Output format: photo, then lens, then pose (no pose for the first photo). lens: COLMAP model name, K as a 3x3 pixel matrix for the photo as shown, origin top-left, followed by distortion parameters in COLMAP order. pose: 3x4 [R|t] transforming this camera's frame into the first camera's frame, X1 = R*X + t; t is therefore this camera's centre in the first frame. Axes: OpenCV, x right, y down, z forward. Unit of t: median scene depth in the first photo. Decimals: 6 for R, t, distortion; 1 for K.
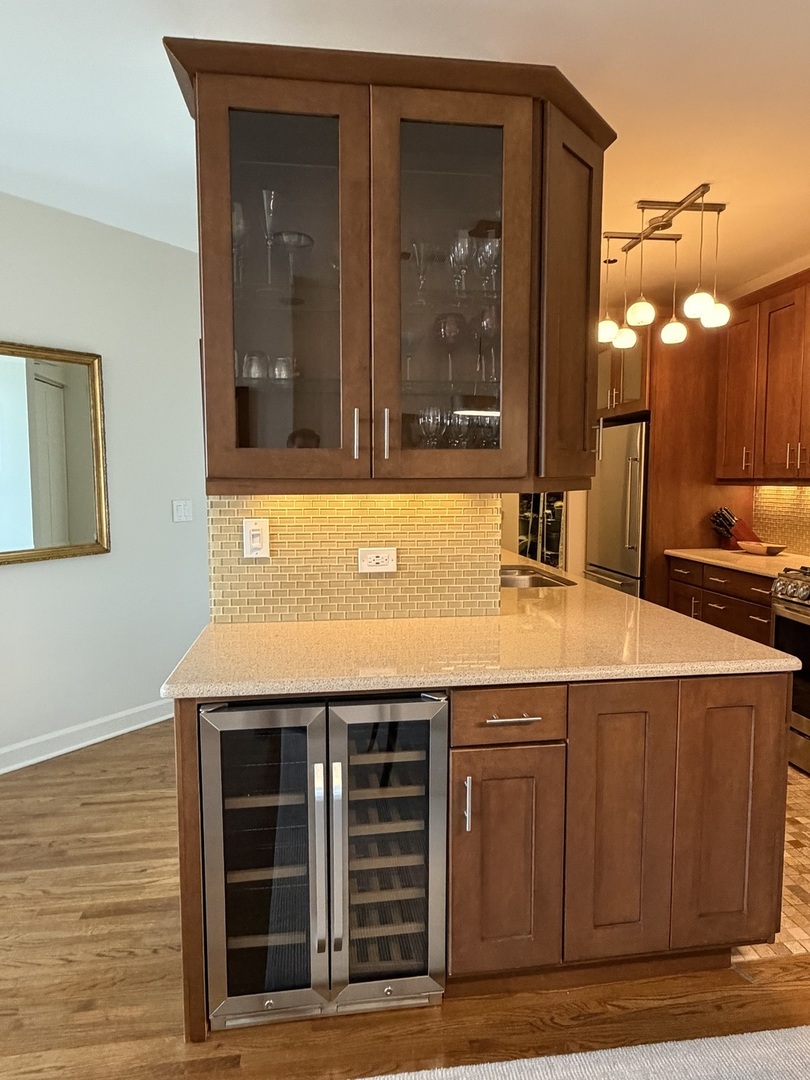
lens RADIAL K [[660.4, 0, 404.4], [0, 660.4, 534.1], [0, 0, 1]] dist [0.001940, -0.001158]
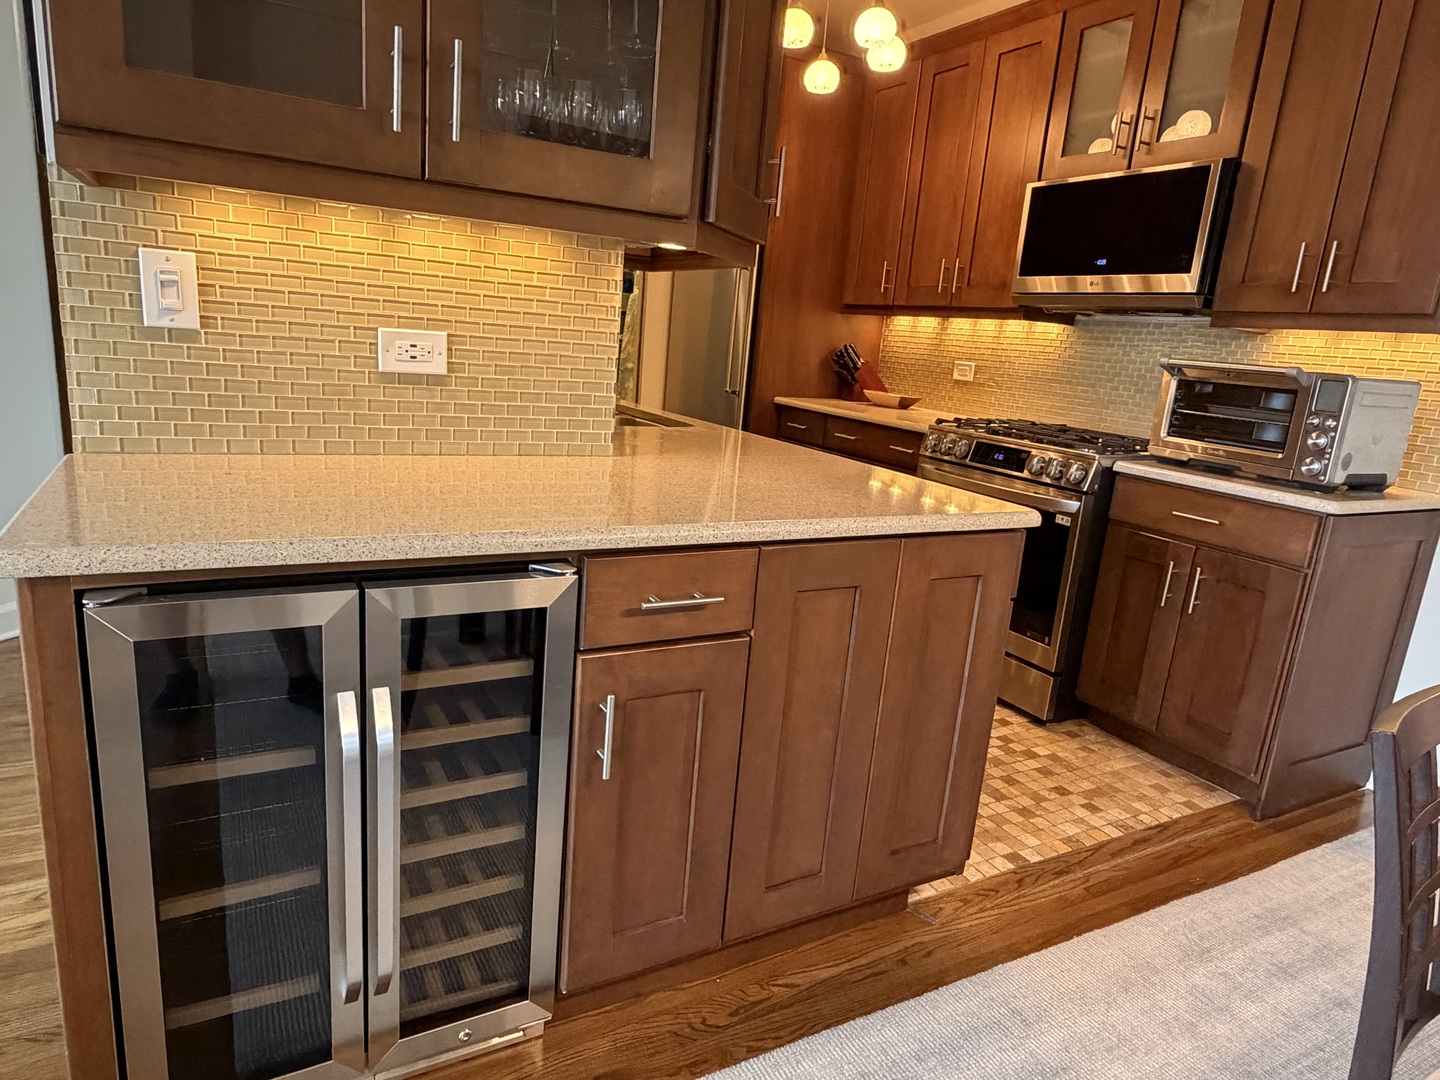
lens RADIAL K [[881.4, 0, 705.3], [0, 881.4, 546.0], [0, 0, 1]] dist [0.001406, -0.001029]
pose [[0.931644, -0.010039, 0.363235, -0.107519], [-0.051638, 0.985816, 0.159689, 0.089969], [-0.359685, -0.167530, 0.917911, 0.227379]]
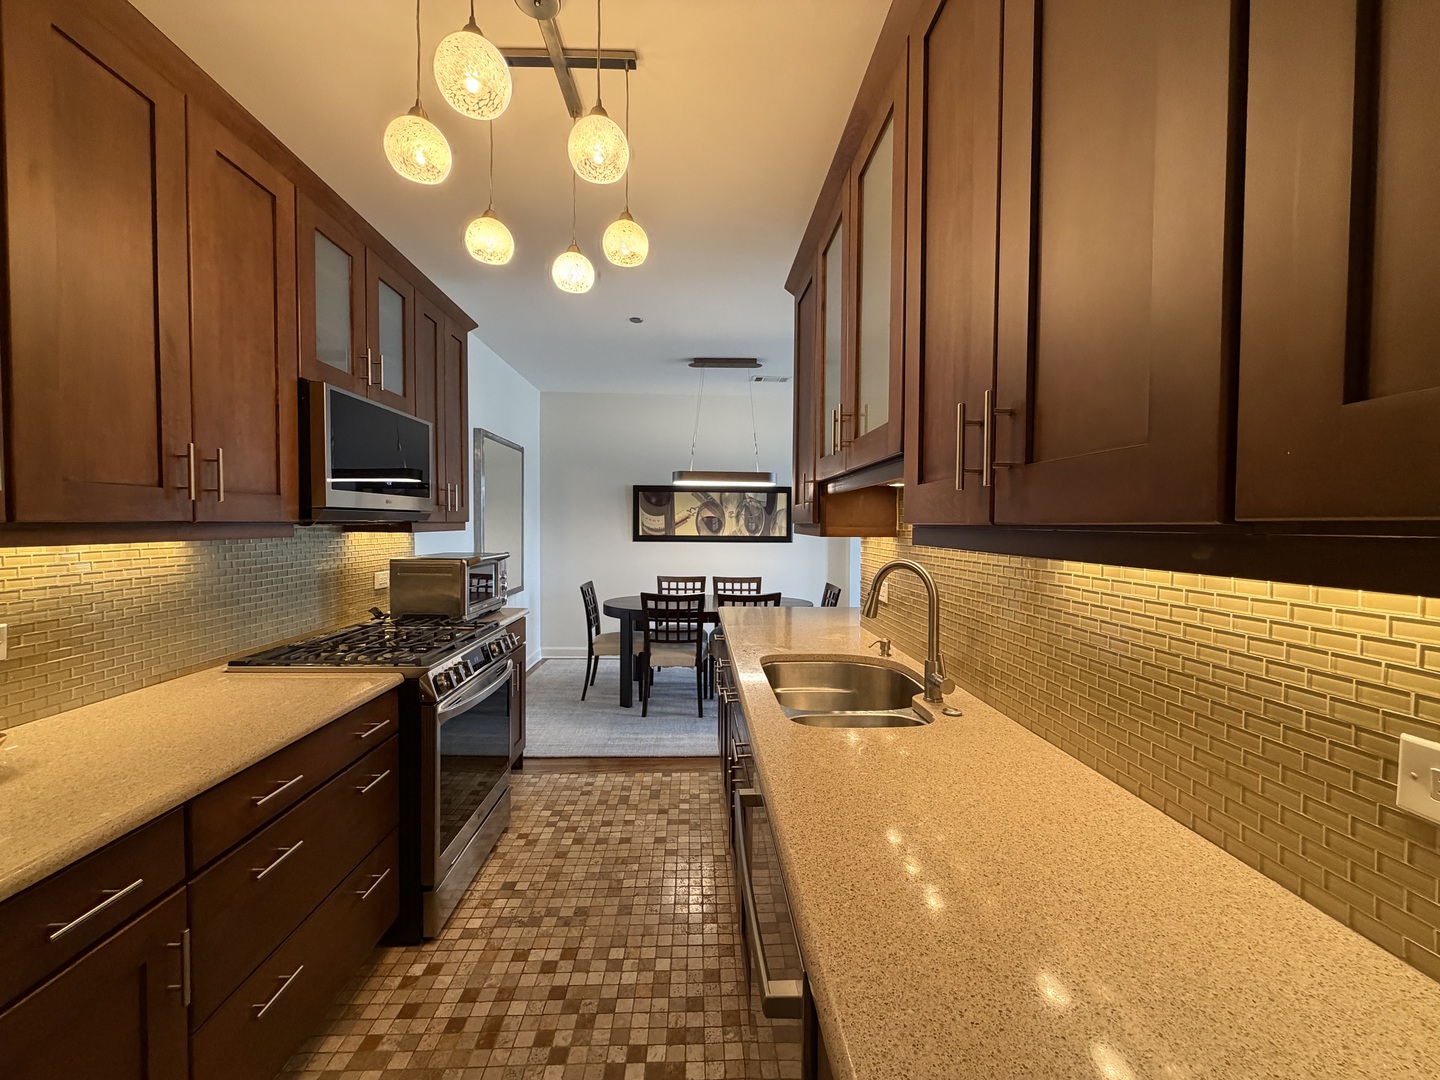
lens RADIAL K [[570.8, 0, 714.9], [0, 570.8, 540.6], [0, 0, 1]] dist [0.001882, 0.000080]
pose [[-0.994914, -0.005366, 0.100583, 0.426423], [0.005876, 0.993787, 0.111144, -0.240521], [-0.100555, 0.111170, -0.988701, 2.864055]]
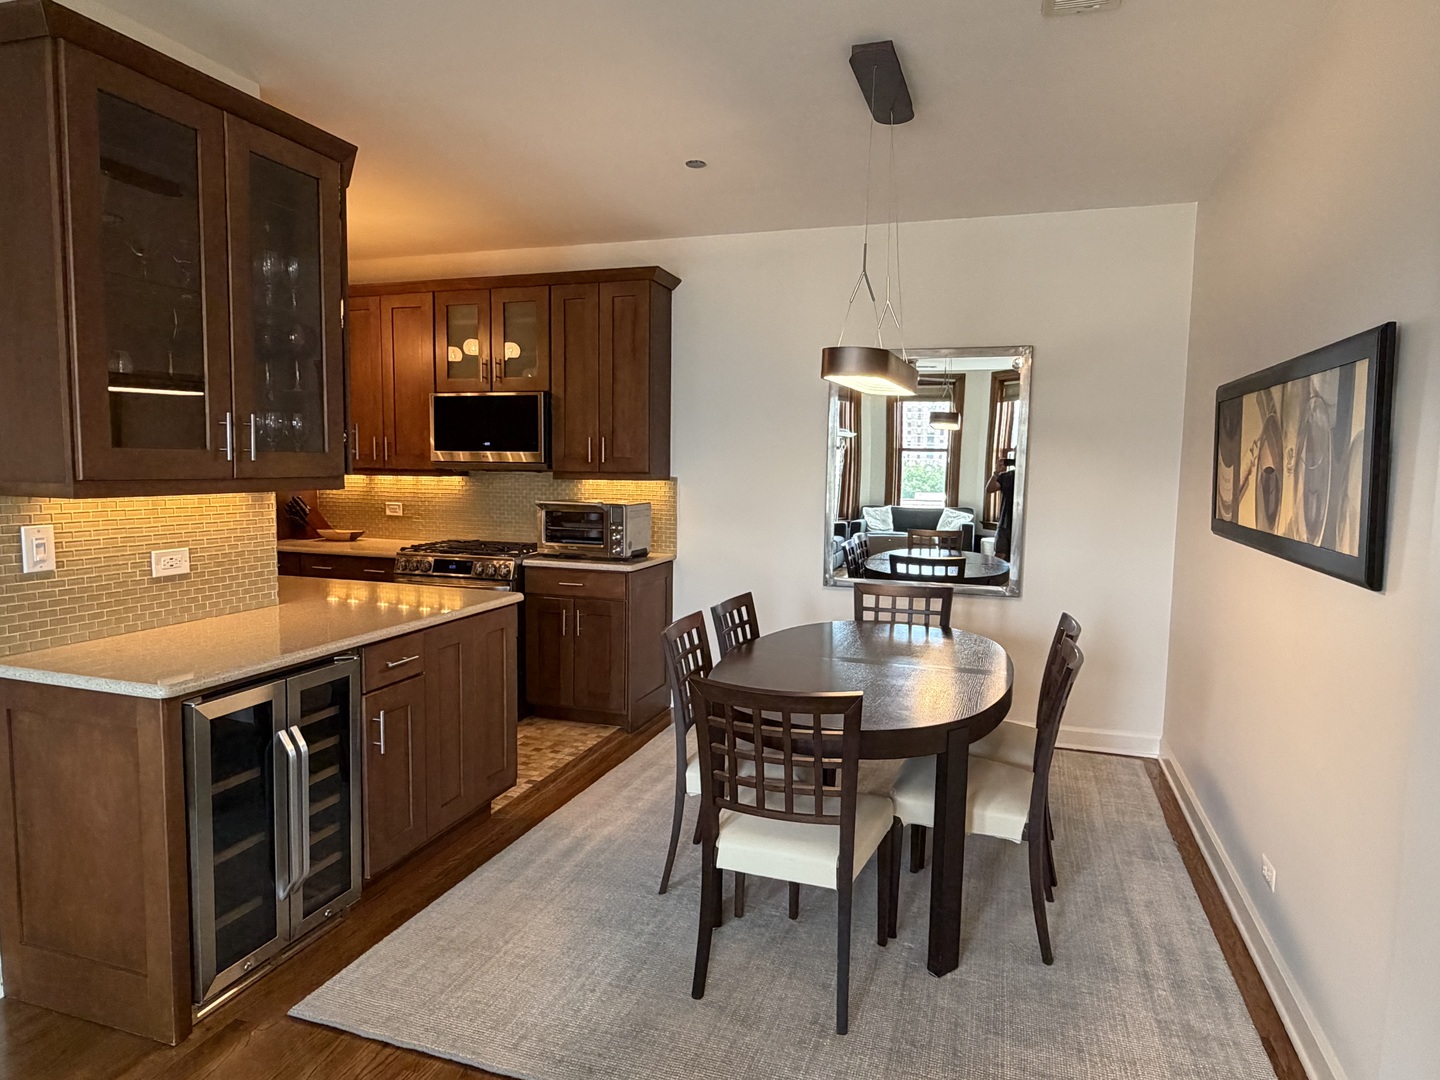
lens RADIAL K [[880.6, 0, 717.7], [0, 880.6, 540.9], [0, 0, 1]] dist [0.001940, -0.001158]
pose [[0.439254, -0.072472, 0.895435, -1.052995], [0.058772, 0.996924, 0.051855, -0.013528], [-0.896438, 0.029849, 0.442162, -0.332830]]
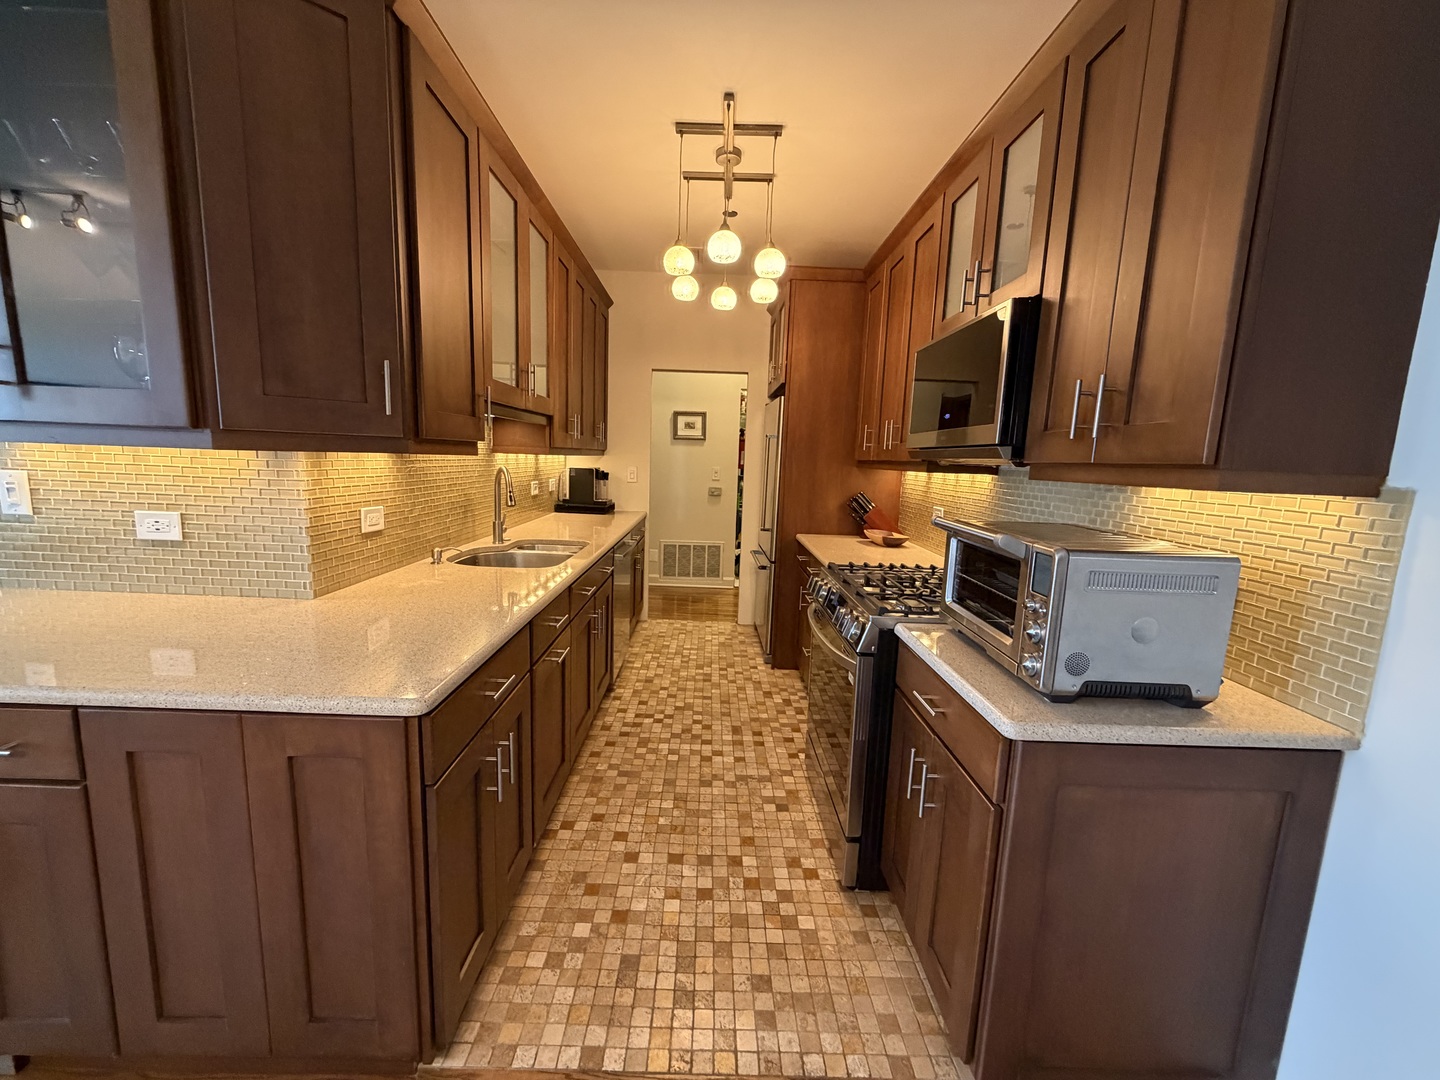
lens RADIAL K [[570.8, 0, 714.9], [0, 570.8, 540.6], [0, 0, 1]] dist [0.001882, 0.000080]
pose [[0.990671, 0.058782, -0.122943, 0.974887], [-0.051287, 0.996678, 0.063271, -0.031894], [0.126253, -0.056375, 0.990395, 0.456489]]
